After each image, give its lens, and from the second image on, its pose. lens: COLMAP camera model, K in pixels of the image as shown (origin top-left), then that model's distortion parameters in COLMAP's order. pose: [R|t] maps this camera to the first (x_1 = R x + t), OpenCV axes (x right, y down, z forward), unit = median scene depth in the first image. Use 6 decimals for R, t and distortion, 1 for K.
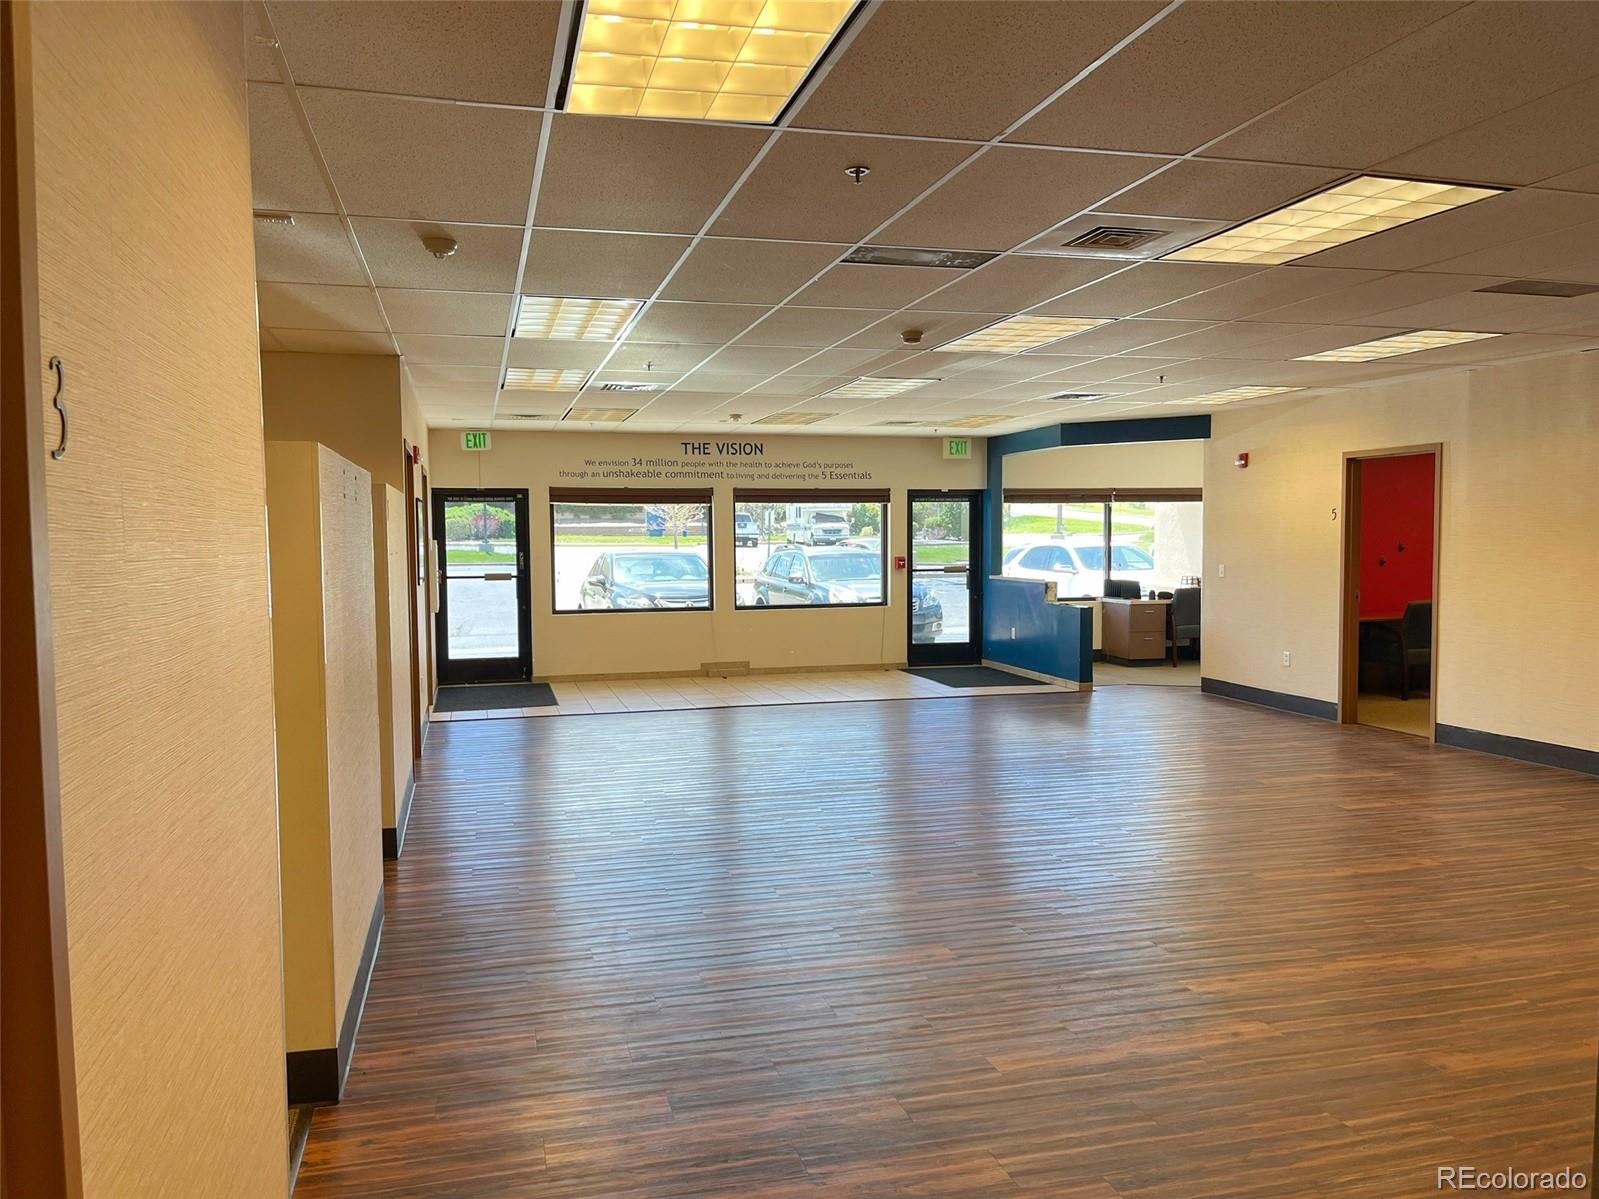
lens RADIAL K [[1201.9, 0, 798.4], [0, 1201.9, 603.3], [0, 0, 1]] dist [0.053548, -0.032101]
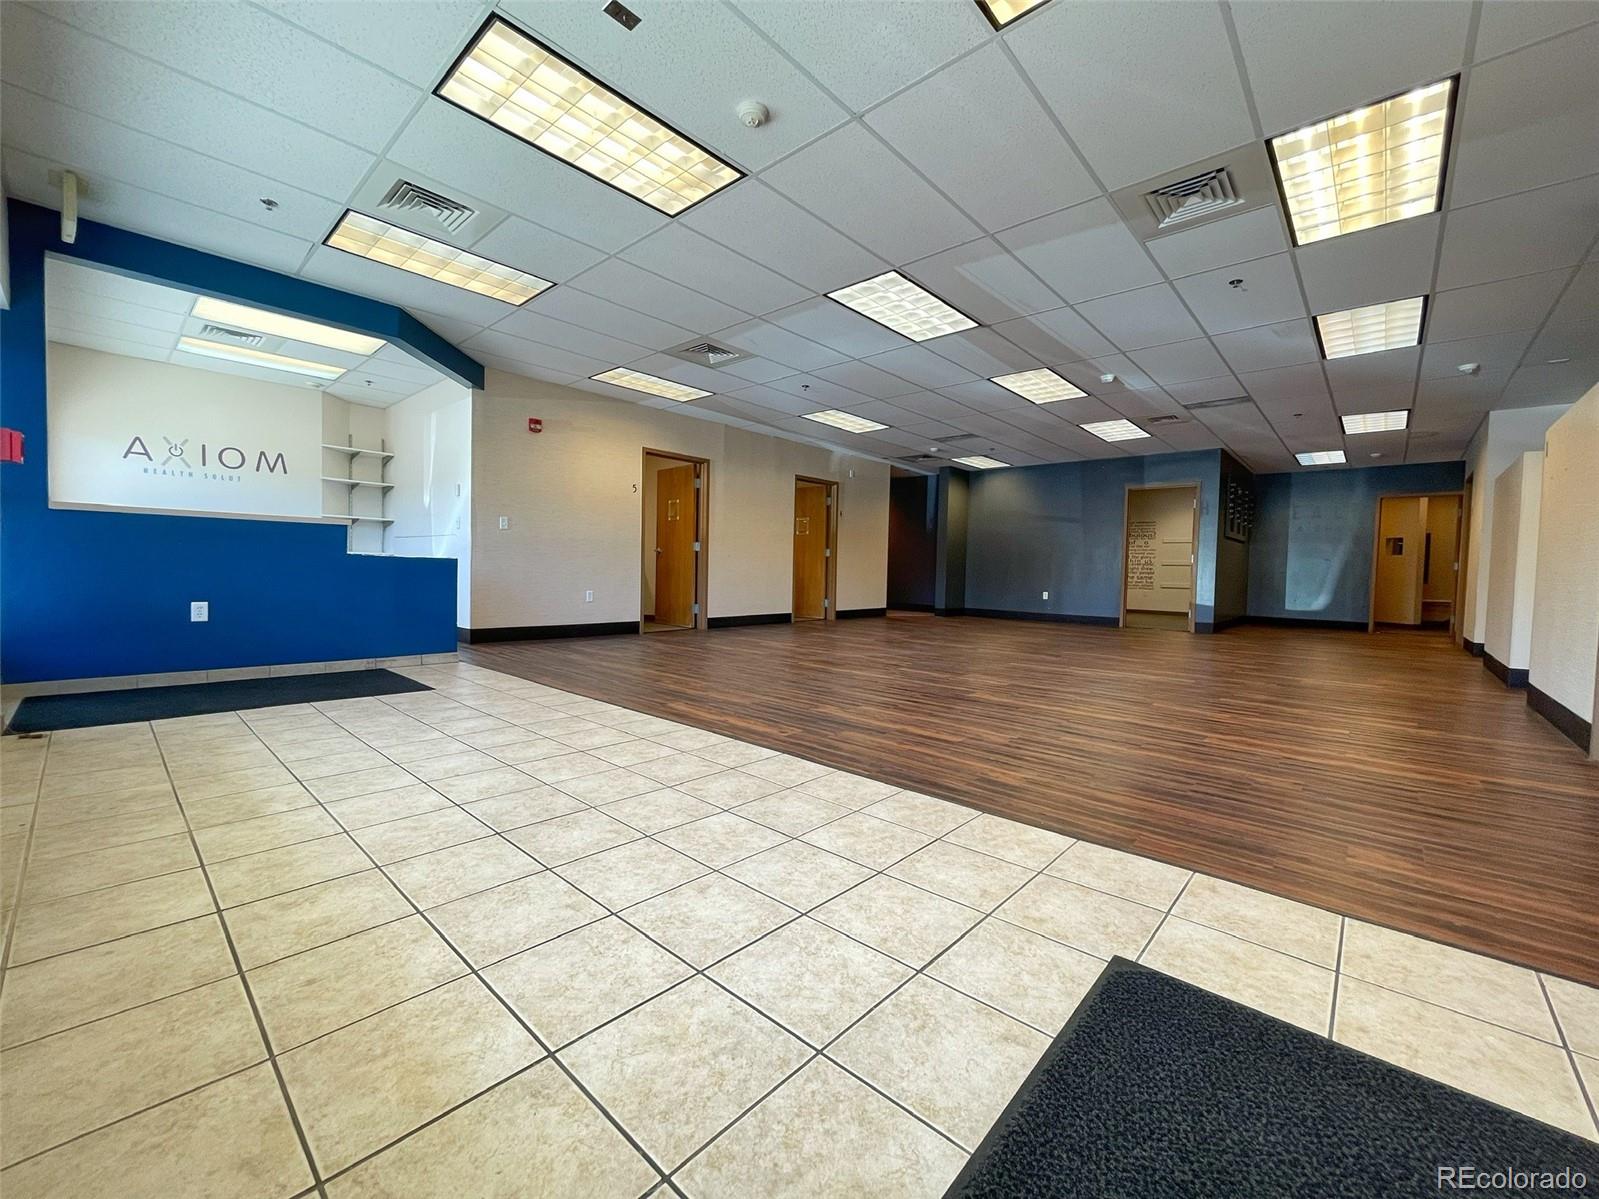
lens RADIAL K [[645.5, 0, 791.1], [0, 645.5, 596.8], [0, 0, 1]] dist [-0.004507, 0.001667]
pose [[-0.532273, -0.039466, 0.845652, -0.223861], [0.029634, 0.997432, 0.065202, 0.006624], [-0.846054, 0.059765, -0.529737, 0.939814]]
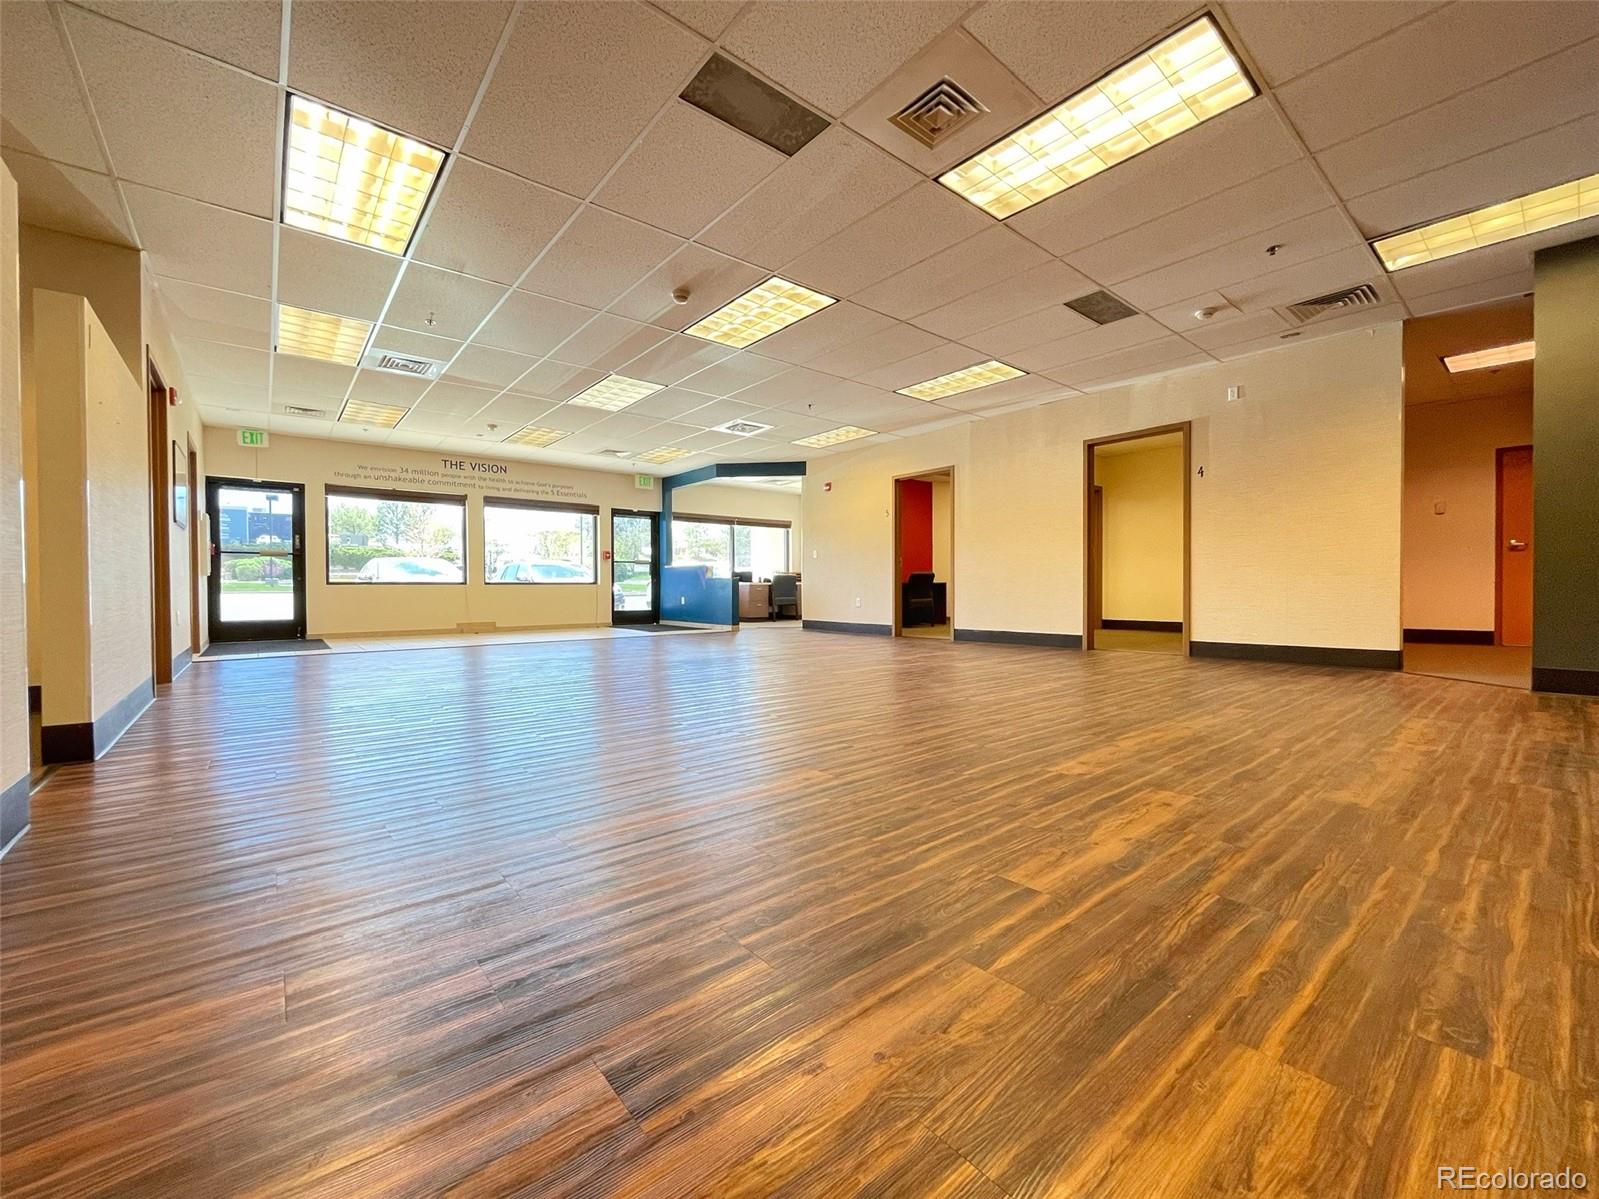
lens RADIAL K [[645.5, 0, 790.4], [0, 645.5, 597.9], [0, 0, 1]] dist [-0.004507, 0.001667]
pose [[0.911920, -0.001656, 0.410365, -0.037111], [0.019495, 0.999038, -0.039292, 0.057570], [-0.409905, 0.043831, 0.911075, 0.183745]]
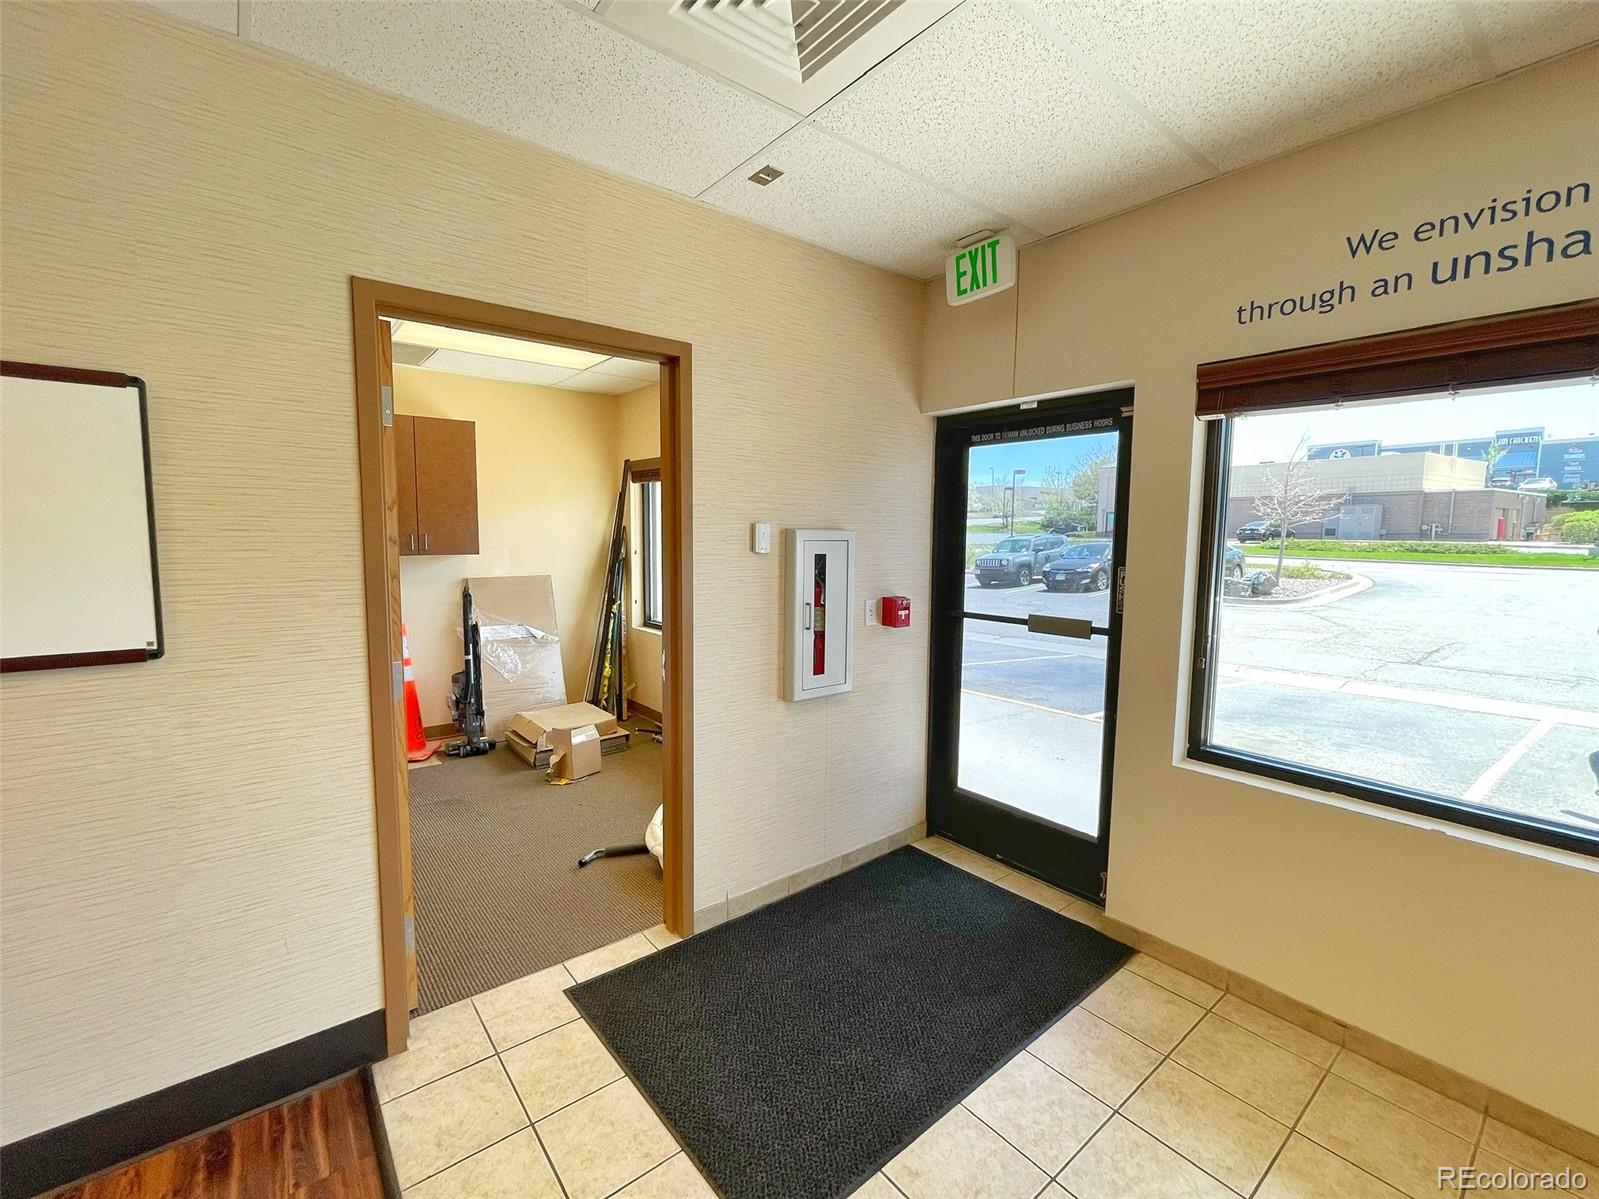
lens RADIAL K [[688.5, 0, 792.2], [0, 688.5, 598.7], [0, 0, 1]] dist [0.001139, -0.001079]
pose [[0.400135, 0.100058, -0.910978, -0.076701], [-0.066111, 0.994584, 0.080203, -0.041810], [0.914068, 0.028134, 0.404583, 0.801959]]
